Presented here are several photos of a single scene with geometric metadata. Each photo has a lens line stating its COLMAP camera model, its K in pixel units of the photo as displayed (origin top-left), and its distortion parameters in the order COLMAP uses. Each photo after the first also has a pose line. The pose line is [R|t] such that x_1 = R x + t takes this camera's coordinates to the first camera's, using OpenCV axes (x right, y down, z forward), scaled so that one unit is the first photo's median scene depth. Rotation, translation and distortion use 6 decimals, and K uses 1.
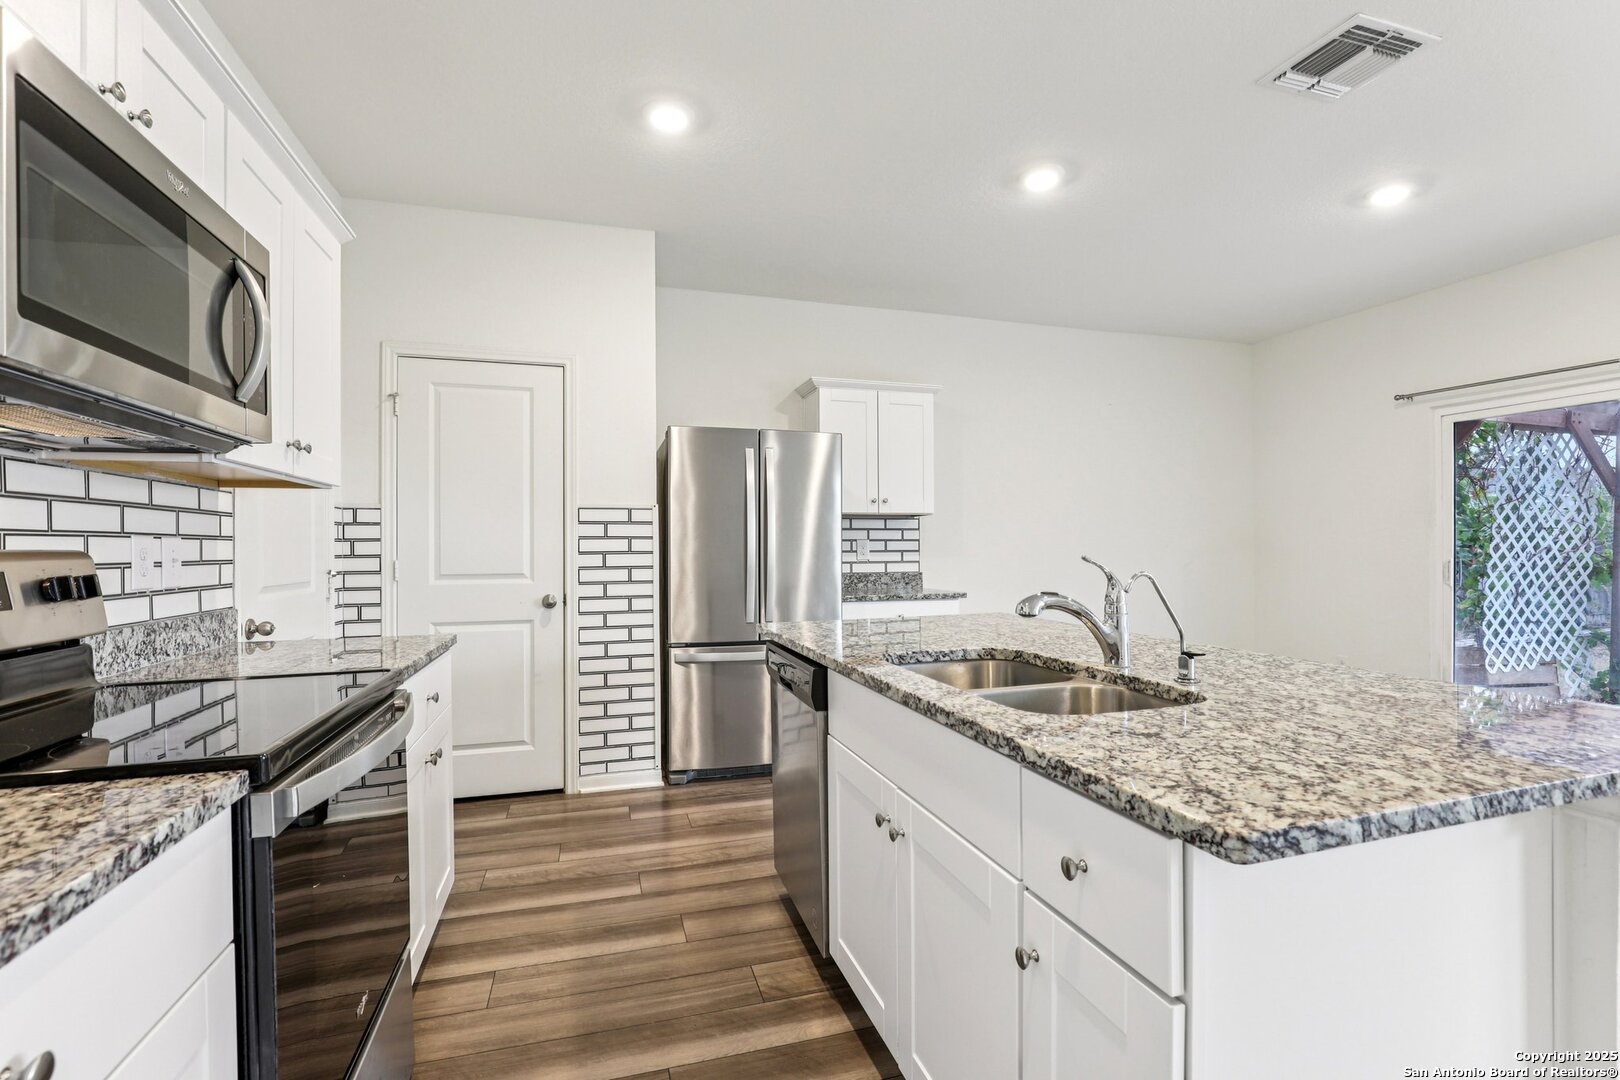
lens RADIAL K [[750.1, 0, 824.5], [0, 750.1, 544.1], [0, 0, 1]] dist [-0.005222, -0.000464]
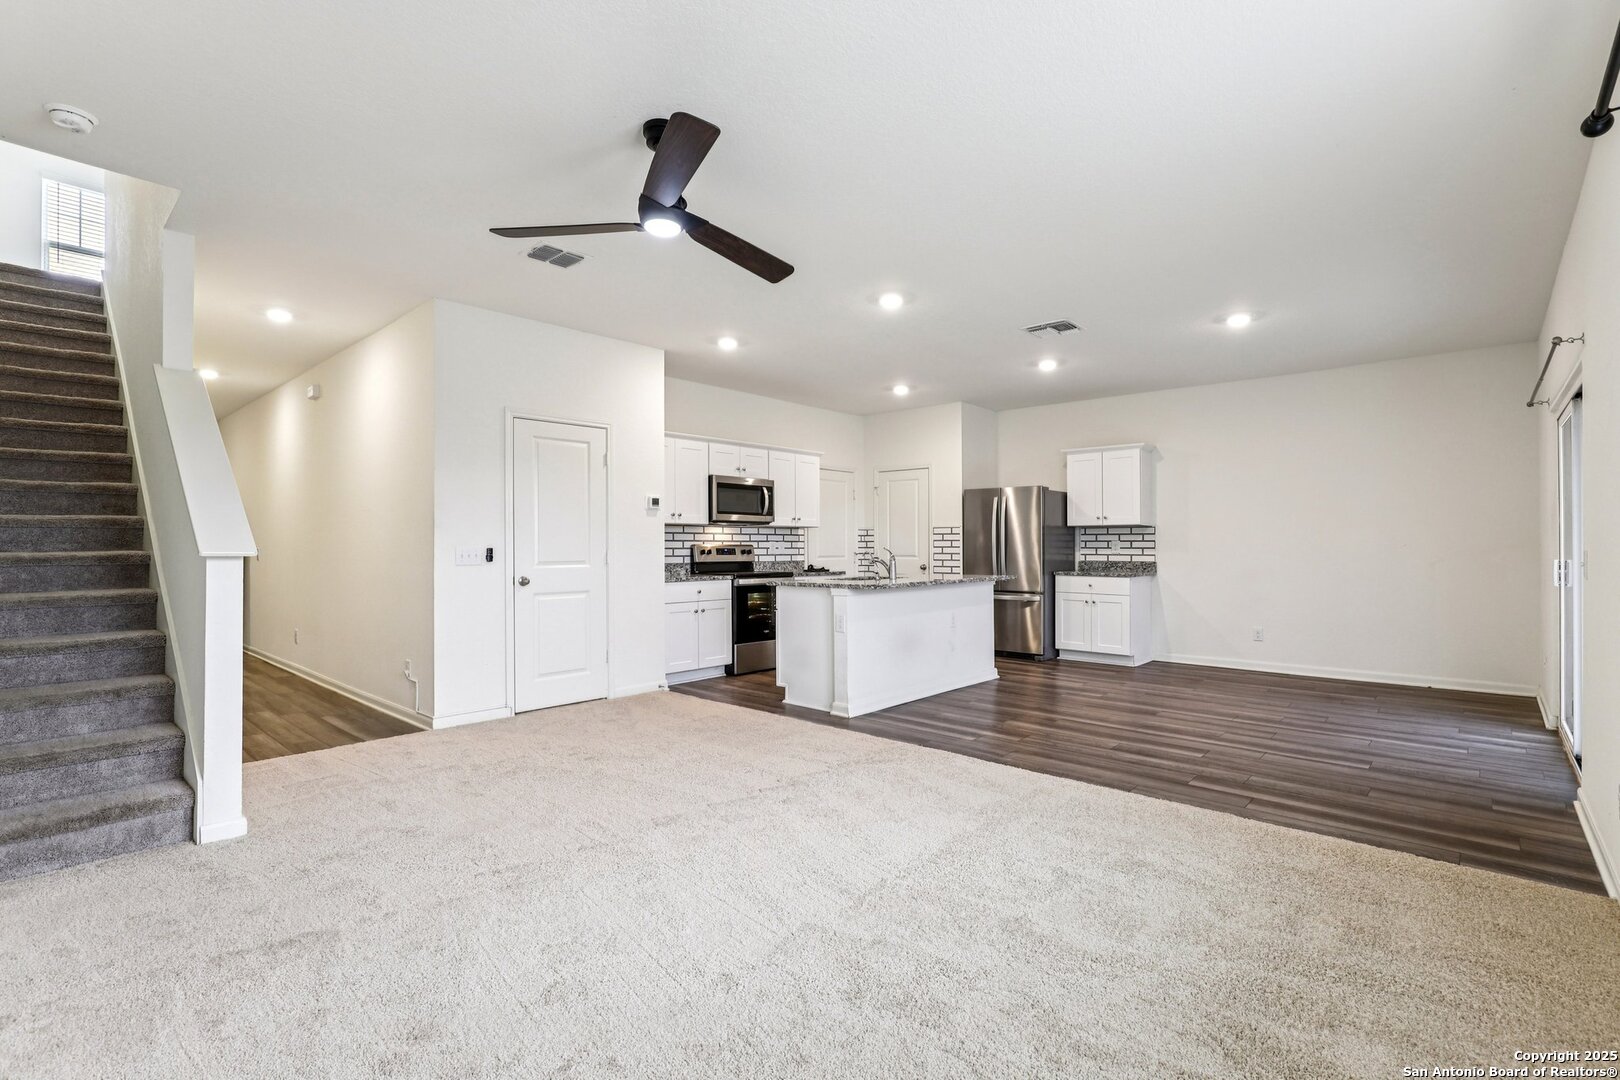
lens RADIAL K [[750.1, 0, 823.1], [0, 750.1, 540.2], [0, 0, 1]] dist [-0.005222, -0.000464]
pose [[0.529790, -0.000048, -0.848129, 1.471548], [-0.000511, 1.000000, -0.000376, -0.008238], [0.848129, 0.000632, 0.529790, -0.529405]]
